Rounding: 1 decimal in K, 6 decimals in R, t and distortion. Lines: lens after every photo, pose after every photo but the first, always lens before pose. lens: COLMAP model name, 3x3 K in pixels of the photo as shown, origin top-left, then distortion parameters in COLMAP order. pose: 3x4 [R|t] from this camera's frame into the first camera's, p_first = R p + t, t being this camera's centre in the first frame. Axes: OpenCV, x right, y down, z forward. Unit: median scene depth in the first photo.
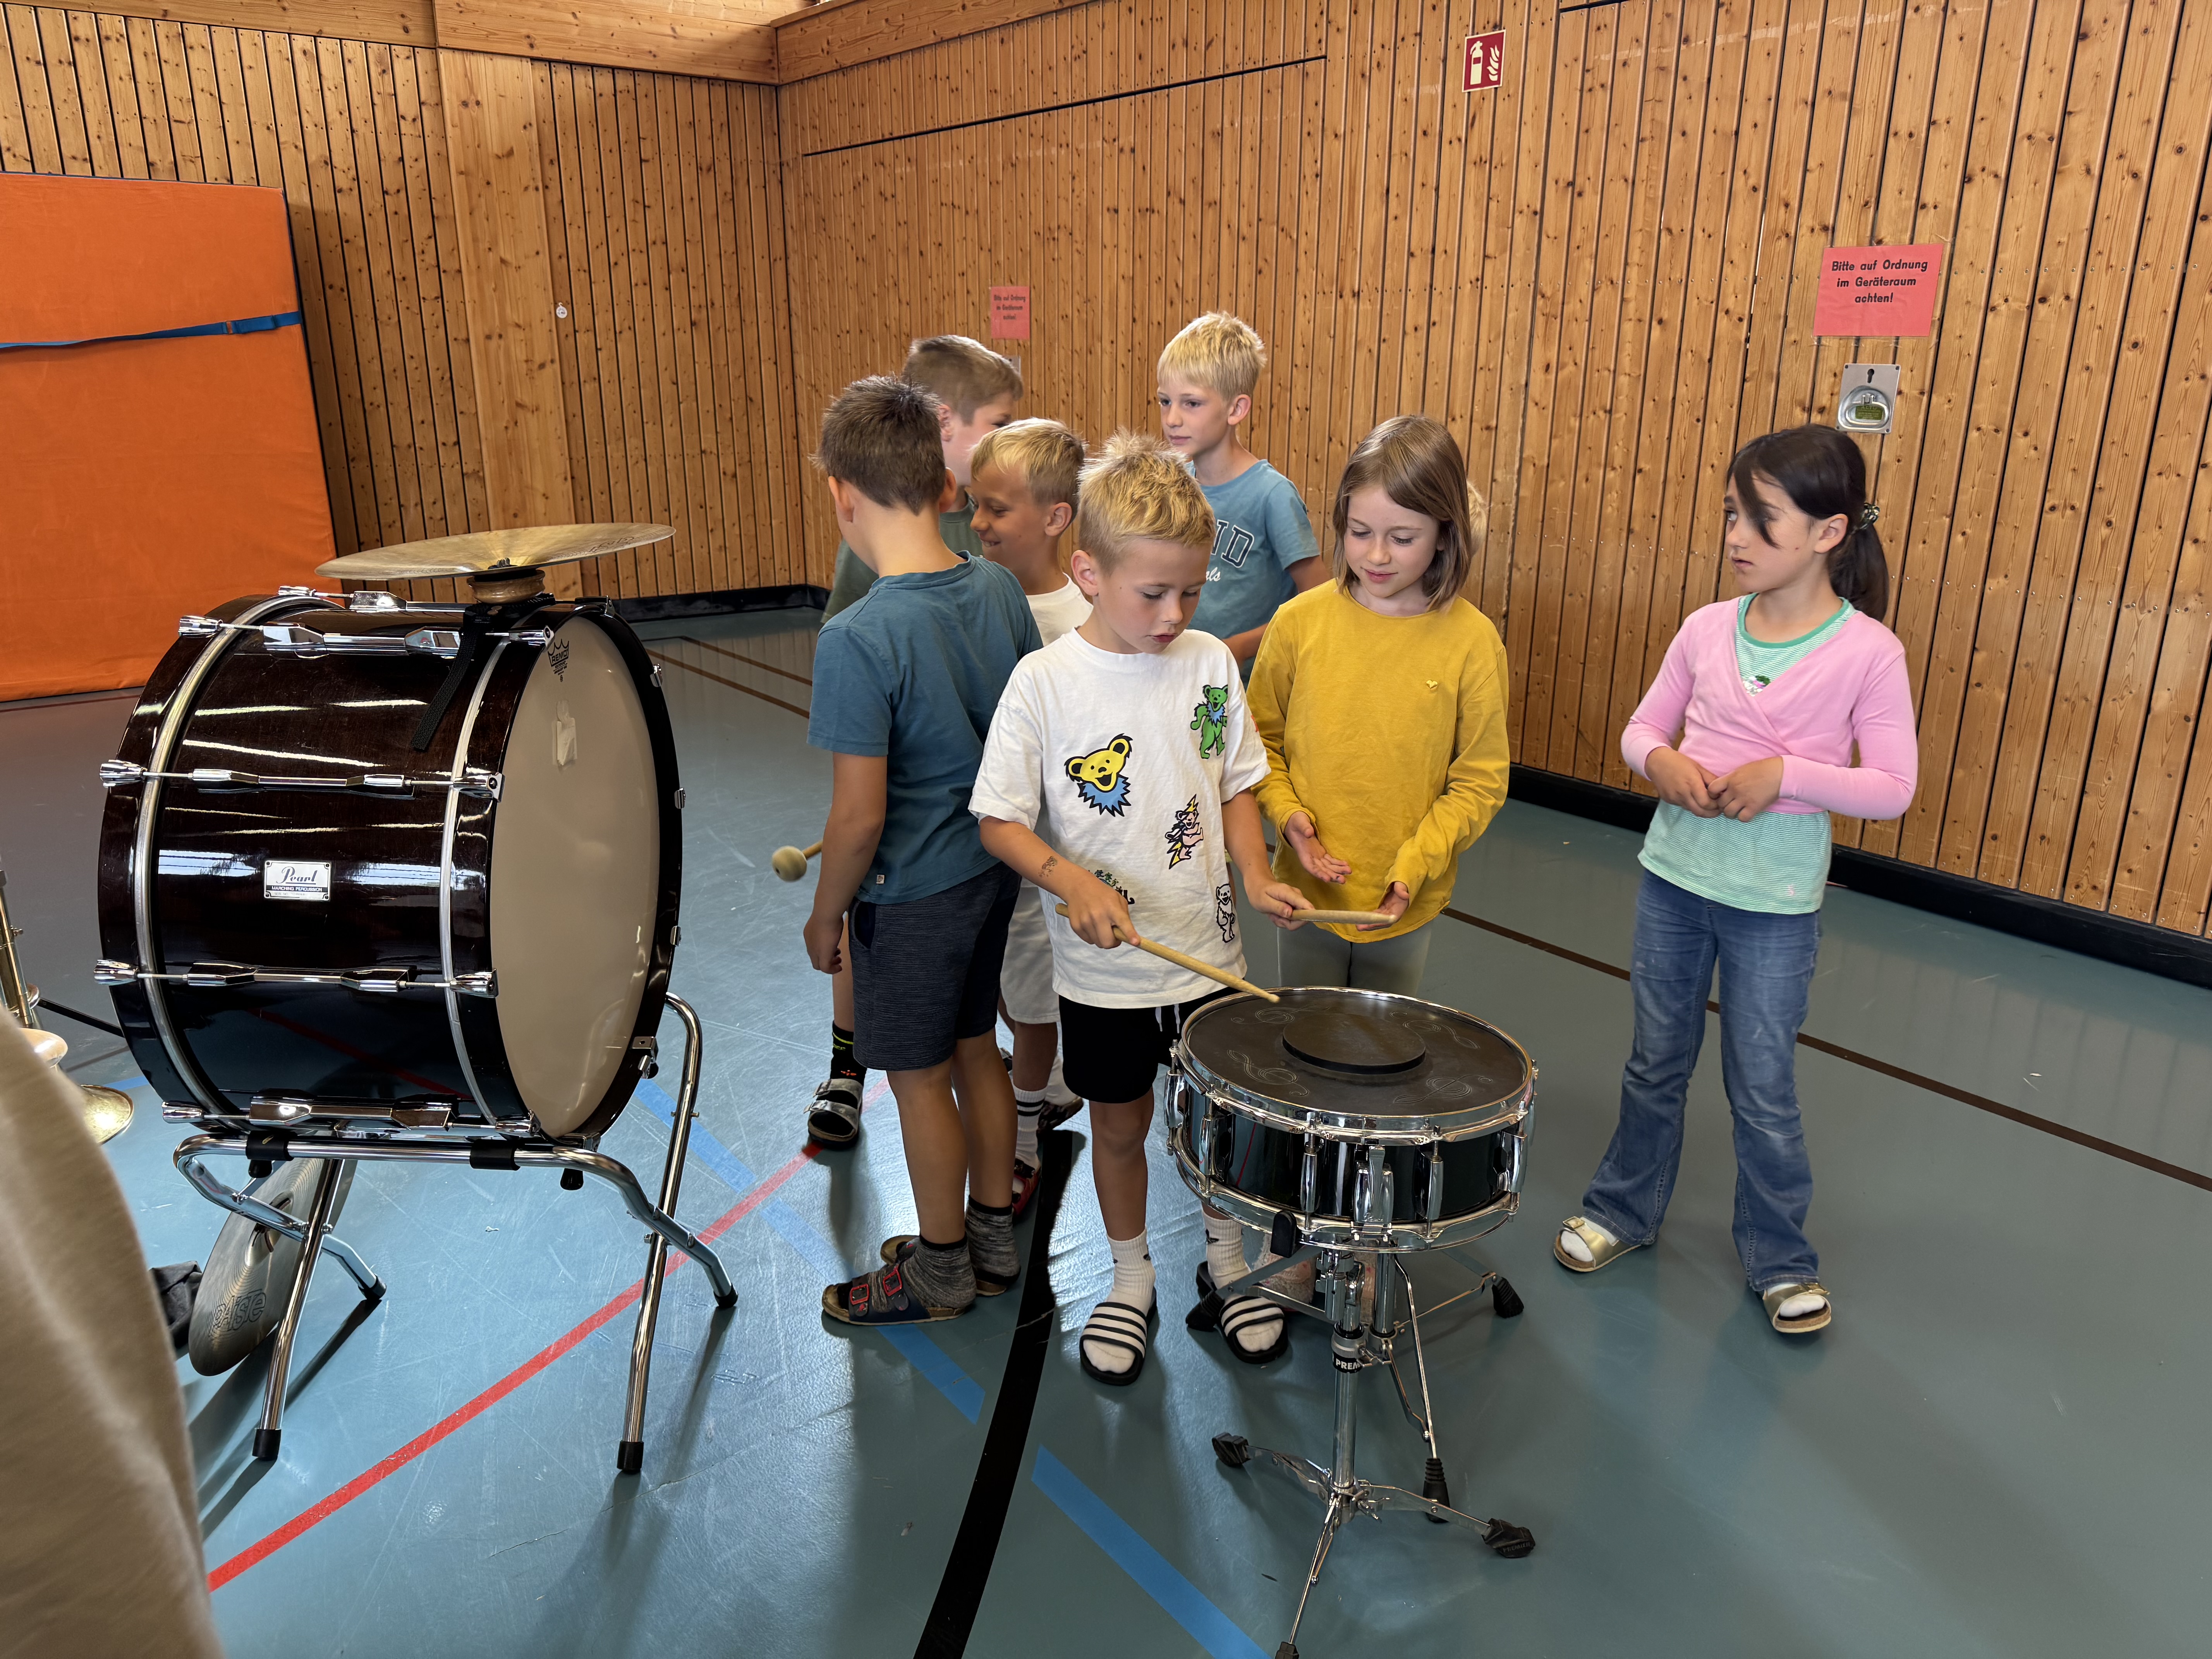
lens RADIAL K [[1582.1, 0, 1098.5], [0, 1582.1, 833.0], [0, 0, 1]] dist [0.020160, -0.020512]
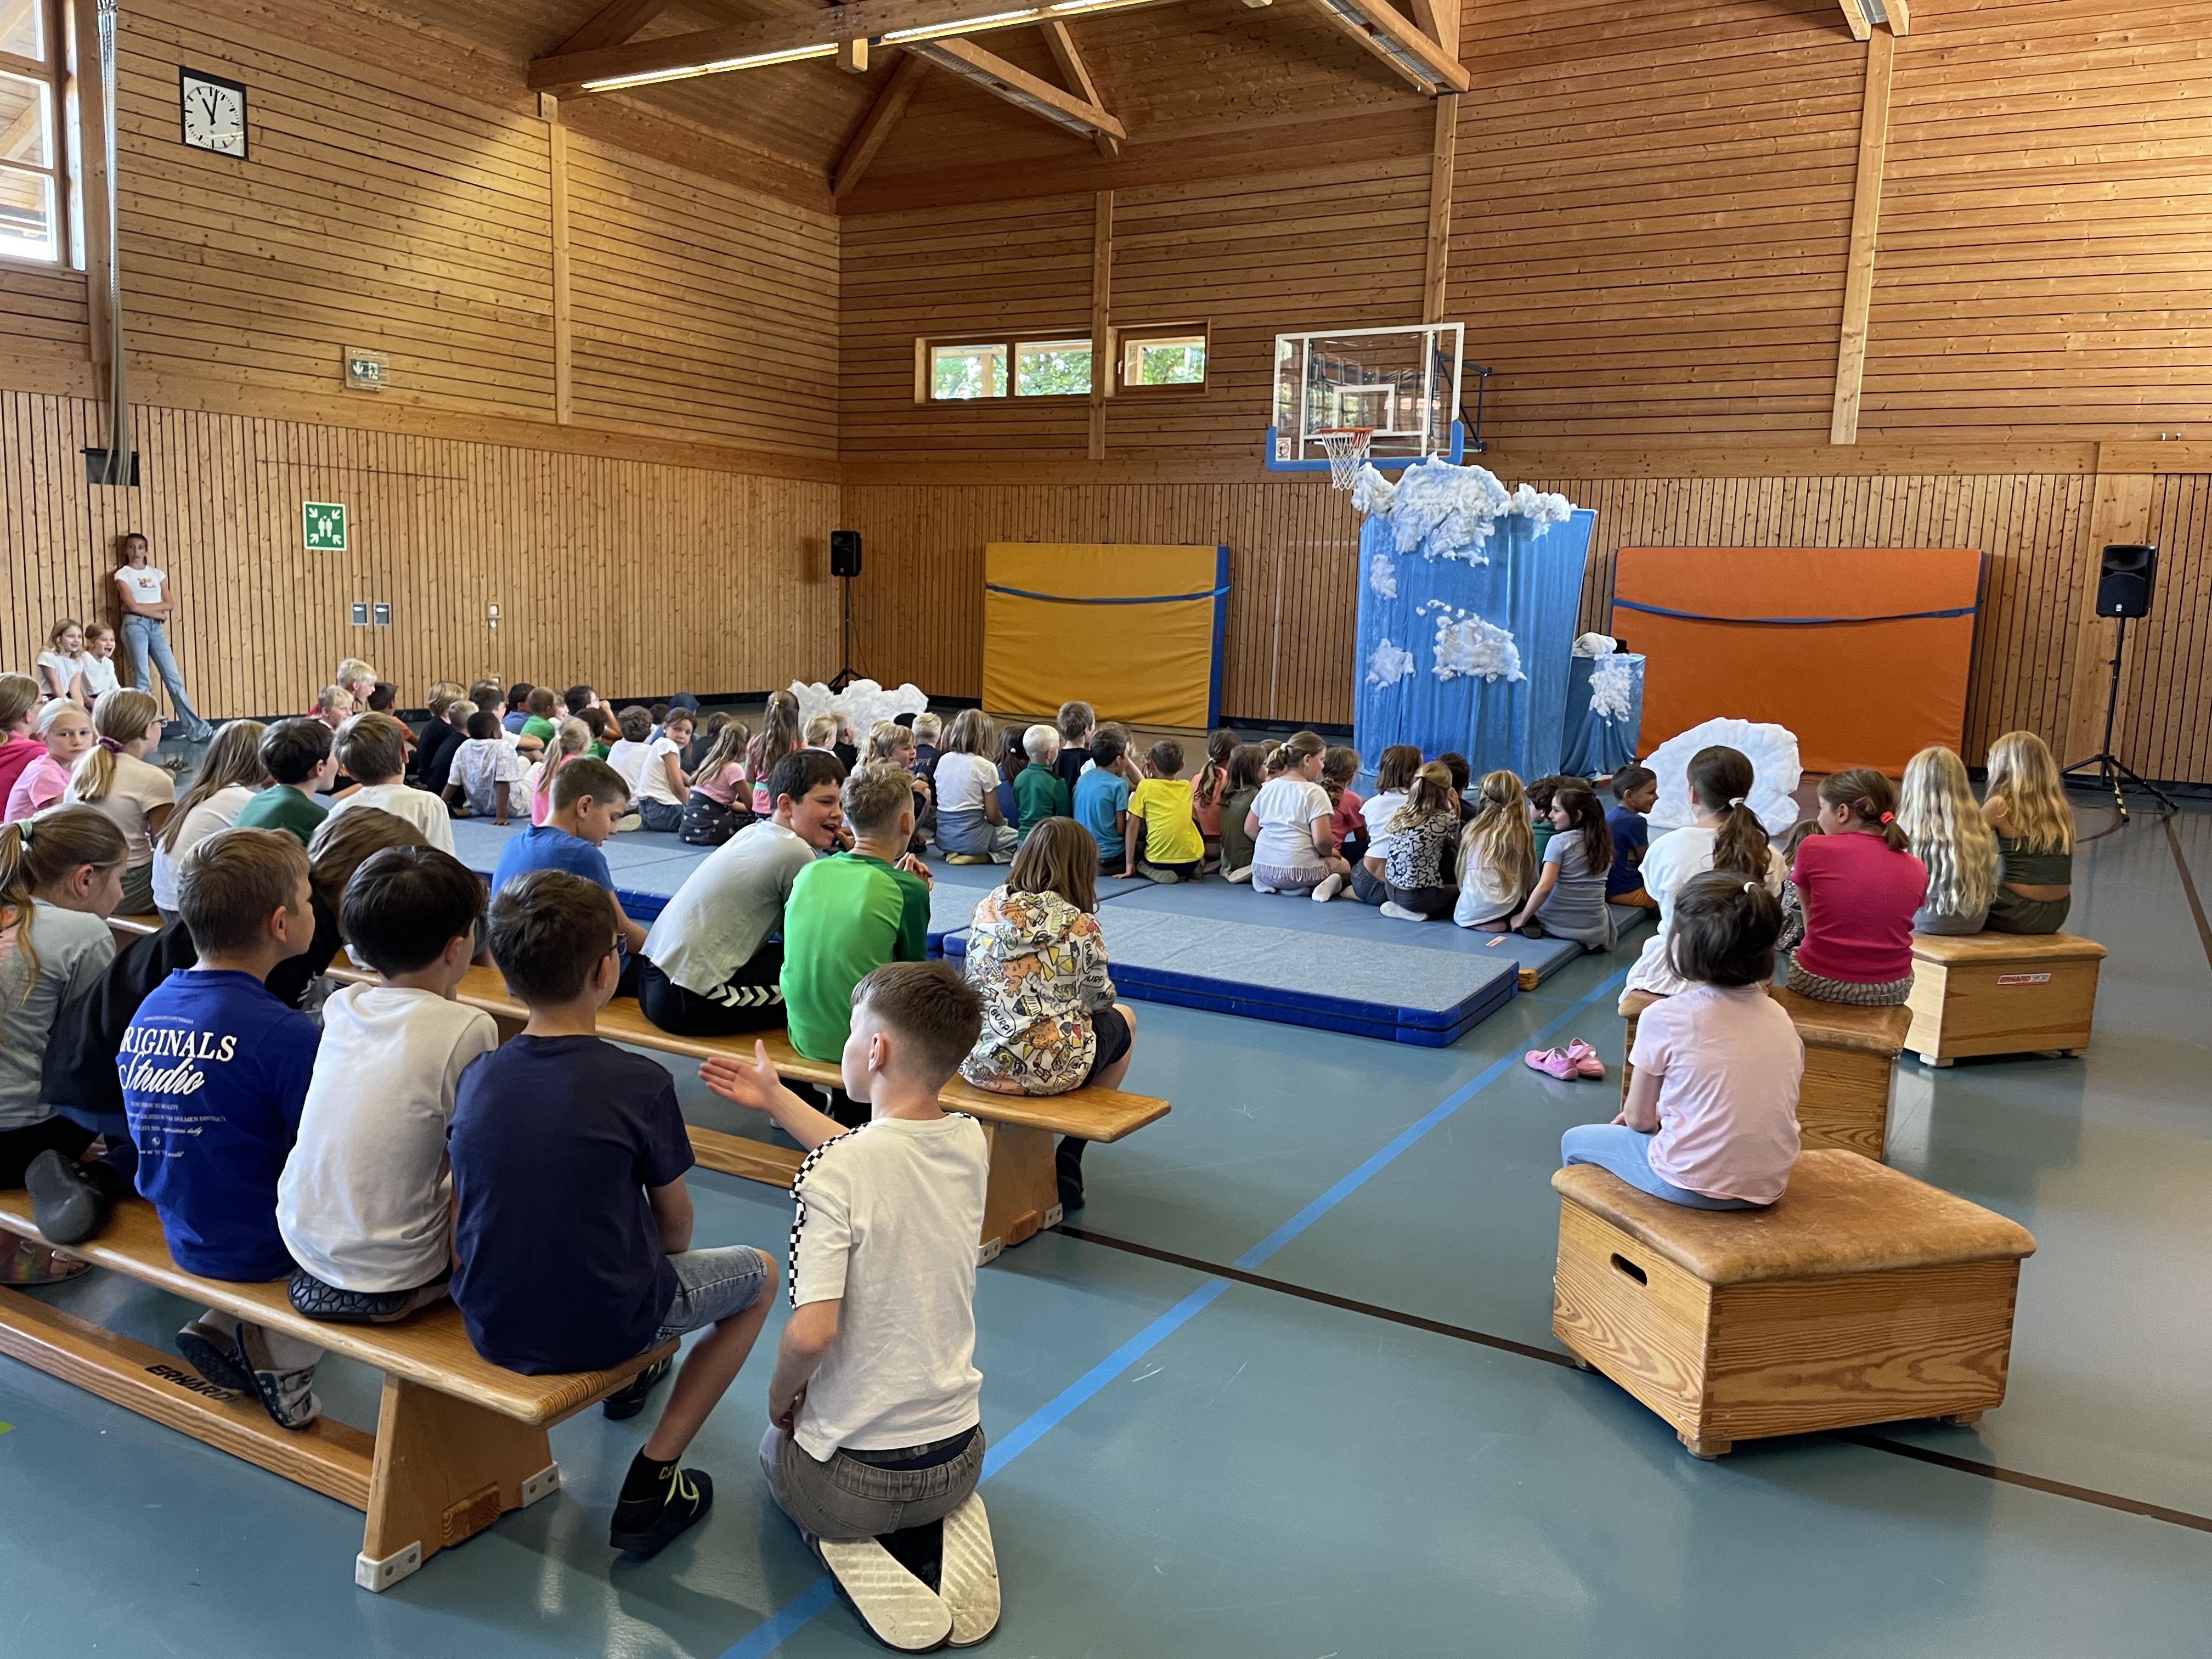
lens RADIAL K [[1681.3, 0, 1076.5], [0, 1681.3, 867.8], [0, 0, 1]] dist [0.094219, -0.109471]
pose [[0.385309, 0.157245, -0.909291, 1.150637], [-0.299715, 0.953278, 0.037849, 0.260471], [0.872759, 0.257945, 0.414435, -0.857175]]
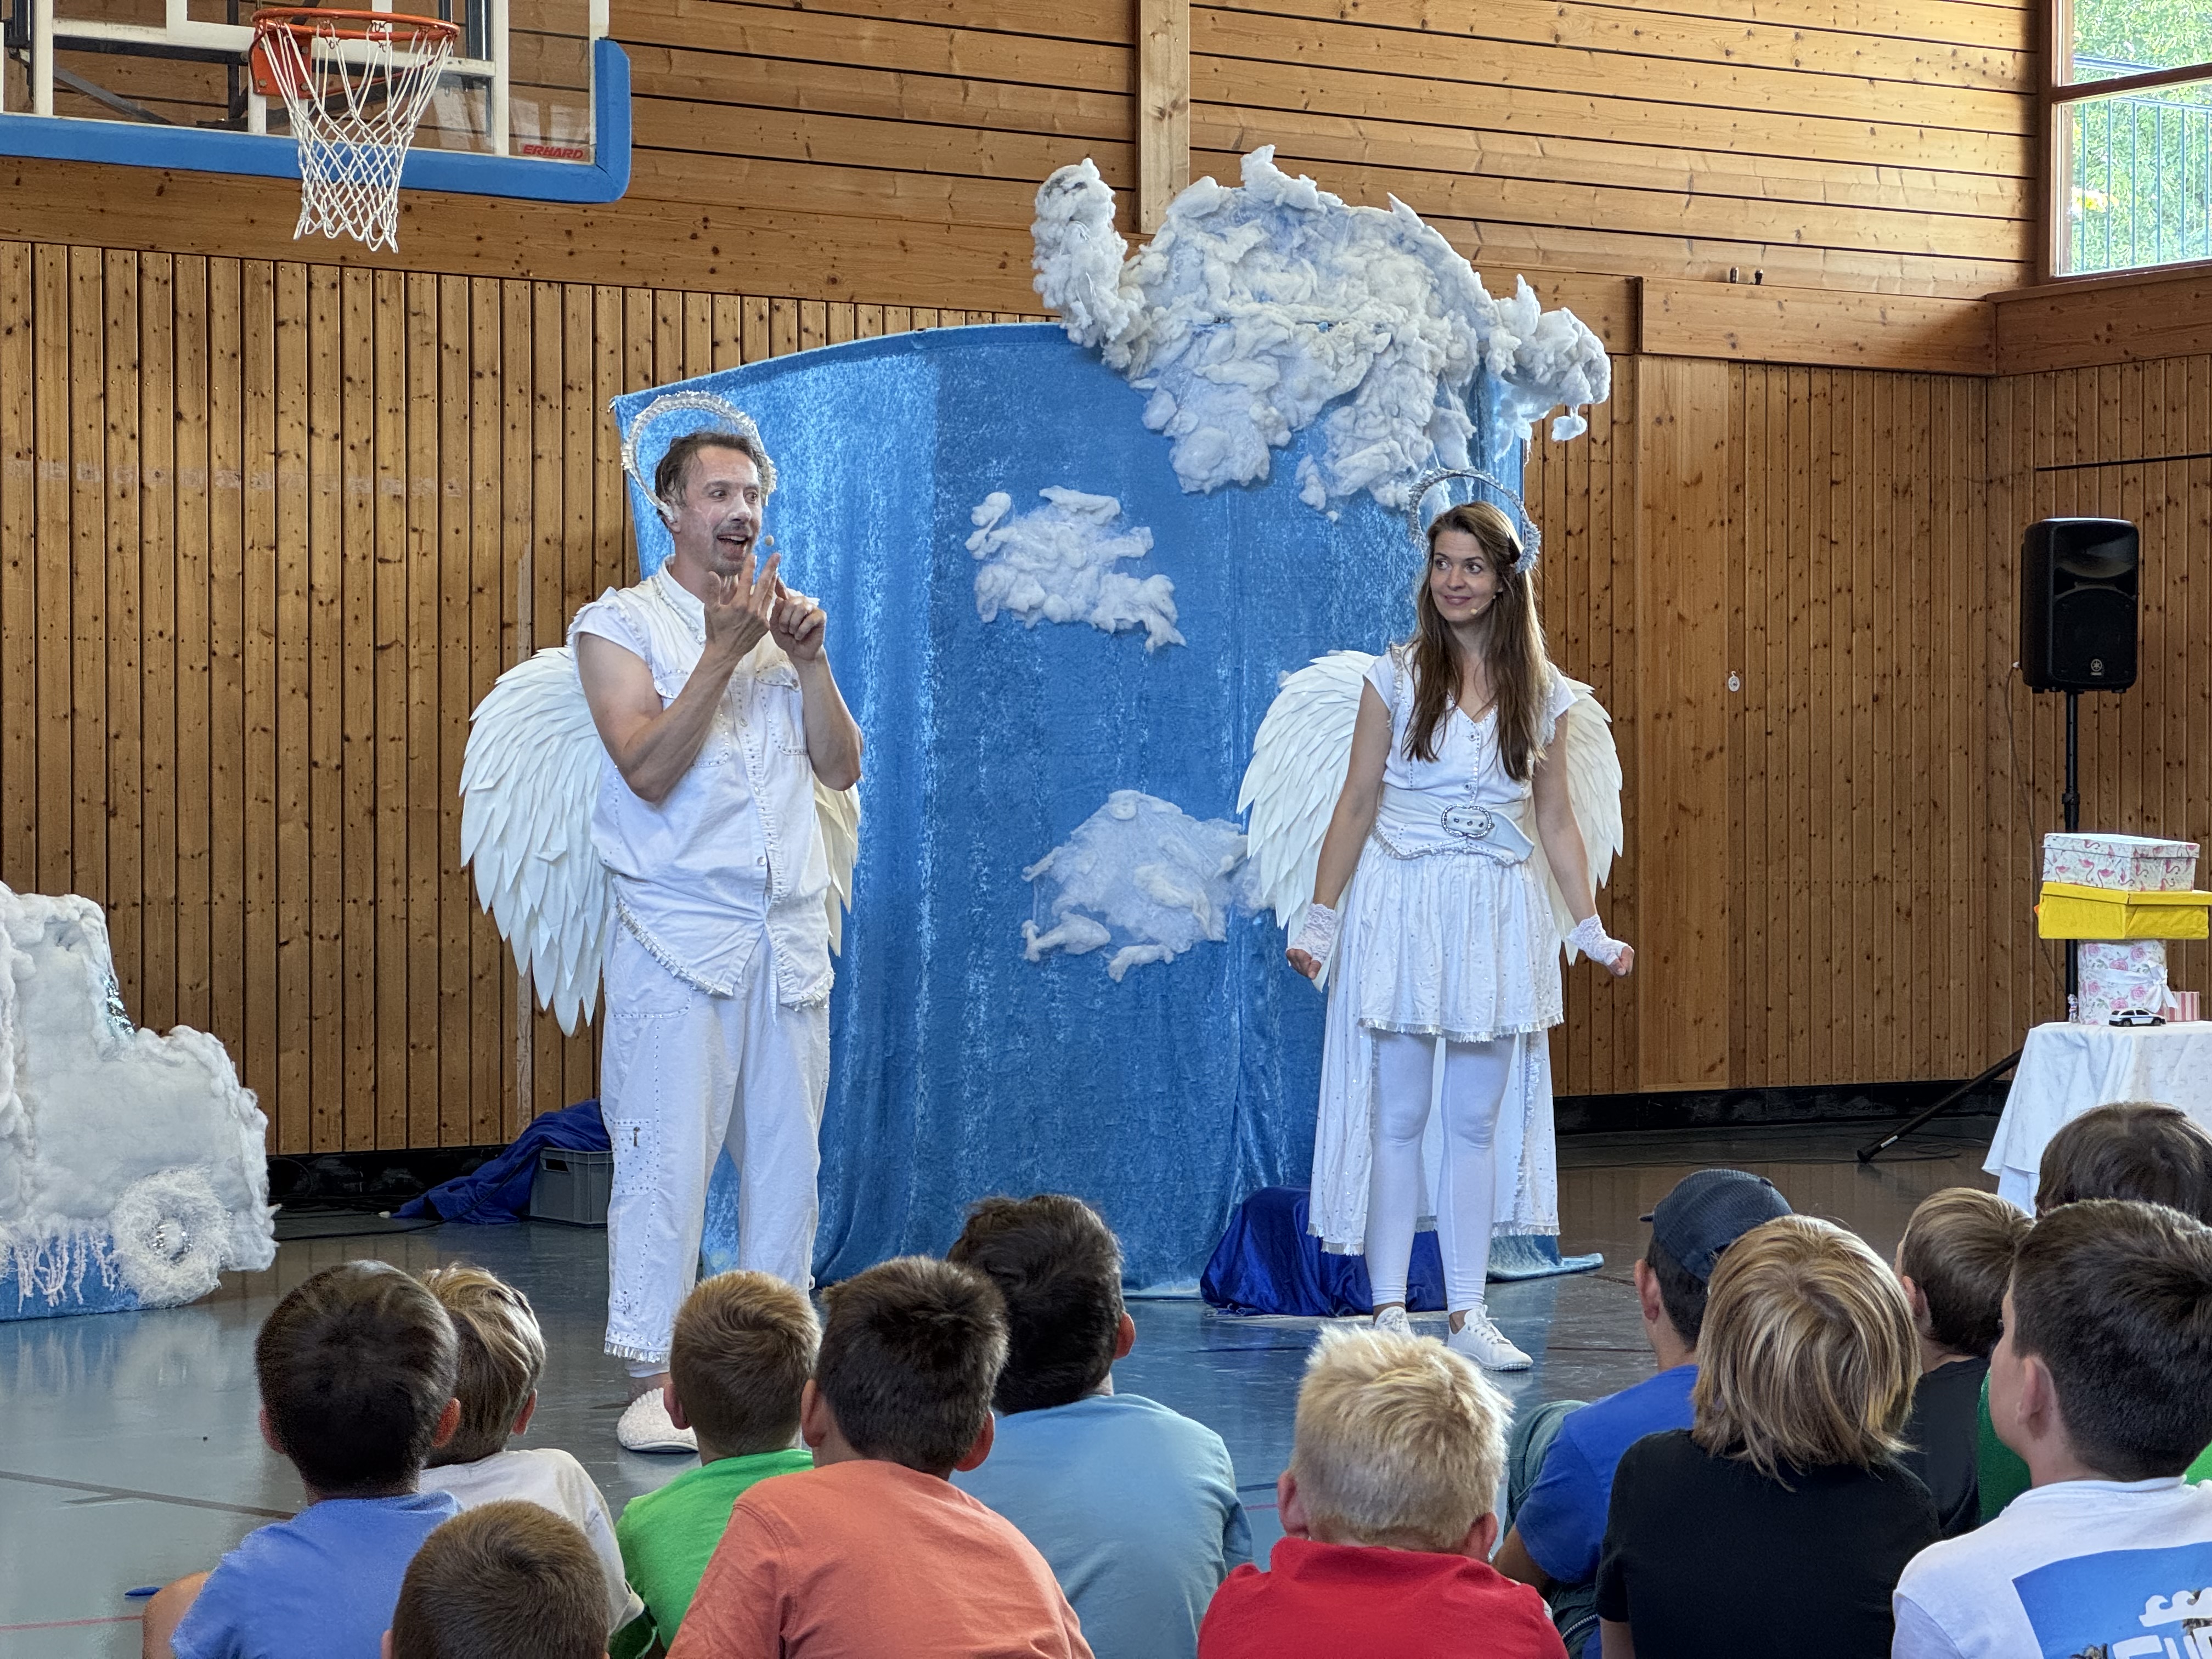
lens RADIAL K [[4919.1, 0, 1054.8], [0, 4919.1, 868.0], [0, 0, 1]] dist [0.220207, 0.000000]
pose [[0.999299, -0.004780, -0.037134, -0.676885], [-0.005922, 0.959149, -0.282839, 0.461572], [0.036969, 0.282861, 0.958448, -1.350707]]
